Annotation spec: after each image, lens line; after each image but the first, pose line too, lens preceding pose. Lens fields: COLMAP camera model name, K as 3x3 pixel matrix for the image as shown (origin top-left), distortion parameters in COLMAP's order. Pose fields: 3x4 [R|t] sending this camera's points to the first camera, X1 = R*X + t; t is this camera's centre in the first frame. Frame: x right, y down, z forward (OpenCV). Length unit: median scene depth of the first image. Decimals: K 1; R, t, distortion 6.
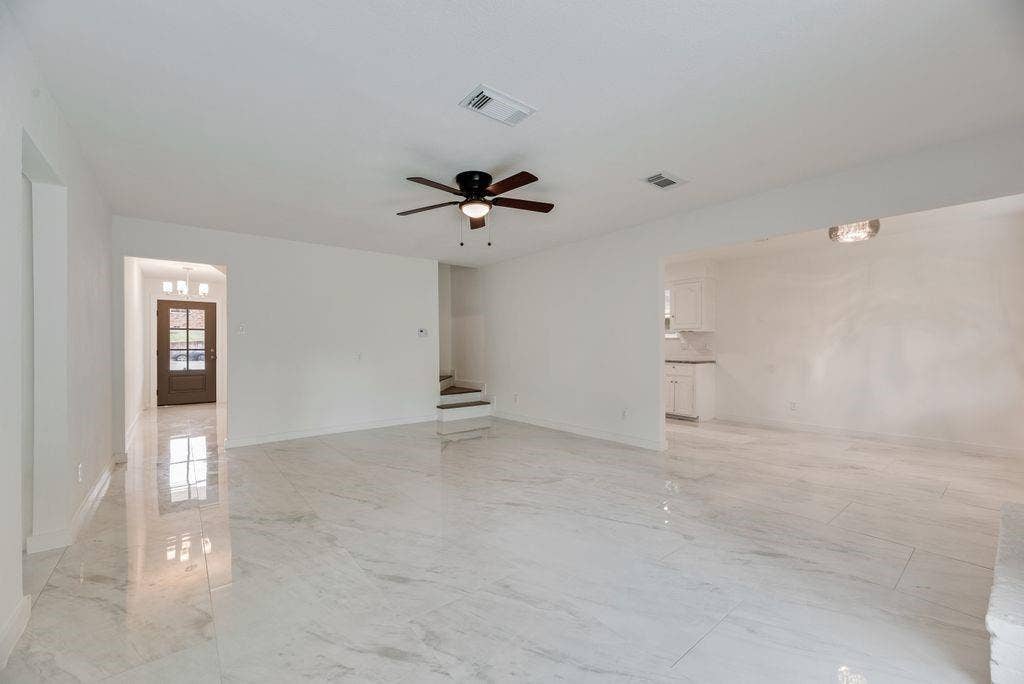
lens RADIAL K [[412.2, 0, 512.0], [0, 412.2, 342.0], [0, 0, 1]] dist [-0.000293, -0.000218]
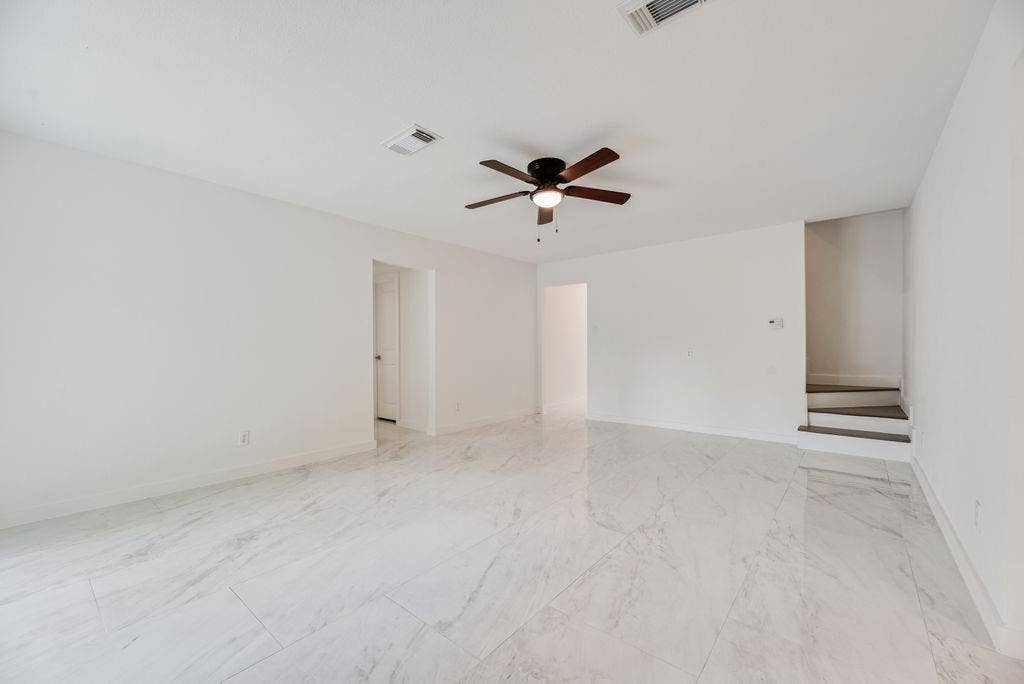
lens RADIAL K [[412.2, 0, 512.0], [0, 412.2, 342.0], [0, 0, 1]] dist [-0.000293, -0.000218]
pose [[0.195751, -0.002238, -0.980651, 0.927177], [0.013216, 0.999913, 0.000356, 0.007465], [0.980565, -0.013030, 0.195763, 0.817695]]
